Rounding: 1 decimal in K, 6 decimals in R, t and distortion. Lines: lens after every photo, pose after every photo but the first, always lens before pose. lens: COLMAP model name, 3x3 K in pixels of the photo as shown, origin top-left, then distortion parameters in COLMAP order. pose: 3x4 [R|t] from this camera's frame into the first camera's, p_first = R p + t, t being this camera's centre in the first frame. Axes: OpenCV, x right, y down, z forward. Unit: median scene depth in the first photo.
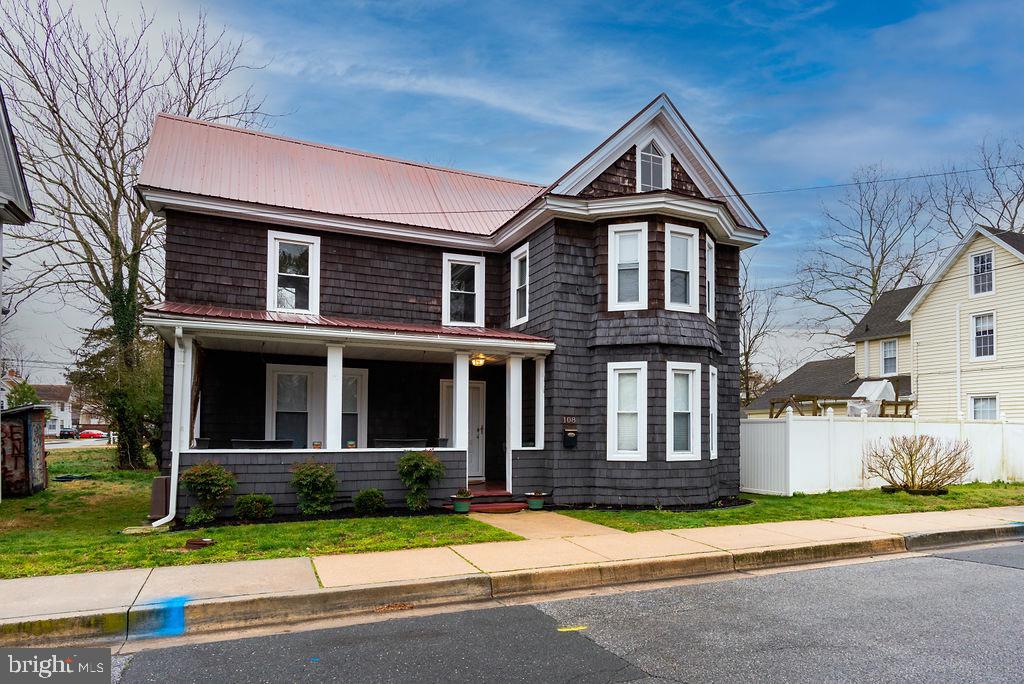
lens RADIAL K [[619.5, 0, 543.9], [0, 619.5, 407.9], [0, 0, 1]] dist [-0.004419, 0.000628]
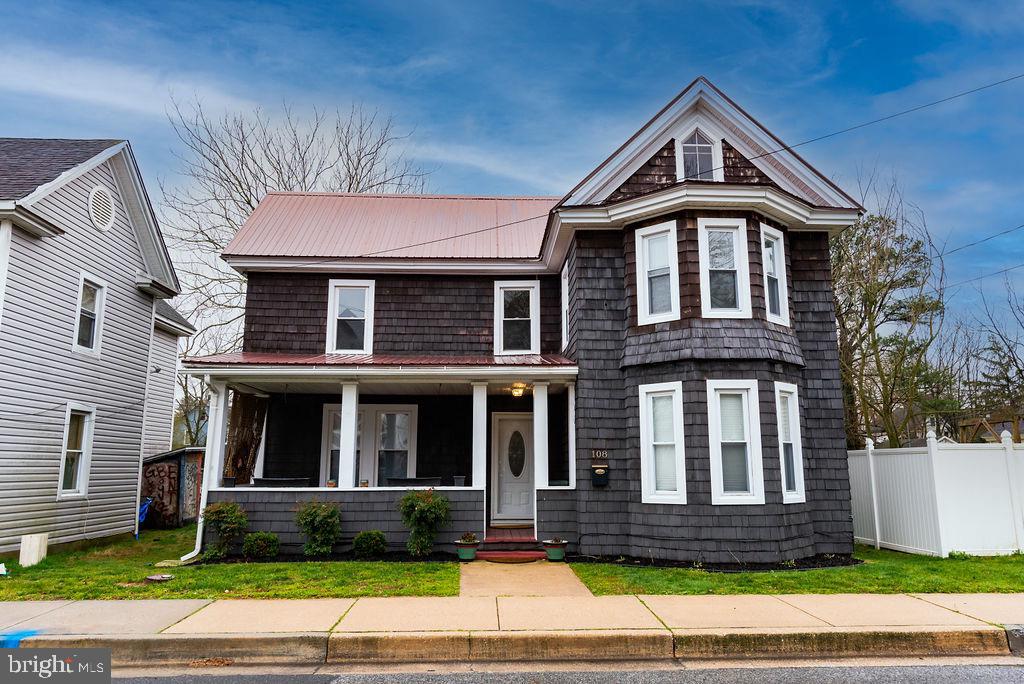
lens RADIAL K [[653.3, 0, 511.7], [0, 653.3, 345.9], [0, 0, 1]] dist [-0.000809, -0.000304]
pose [[0.924383, -0.076966, -0.373621, 0.282987], [0.021305, 0.988322, -0.150882, 0.005253], [0.380871, 0.131512, 0.915228, 0.104794]]
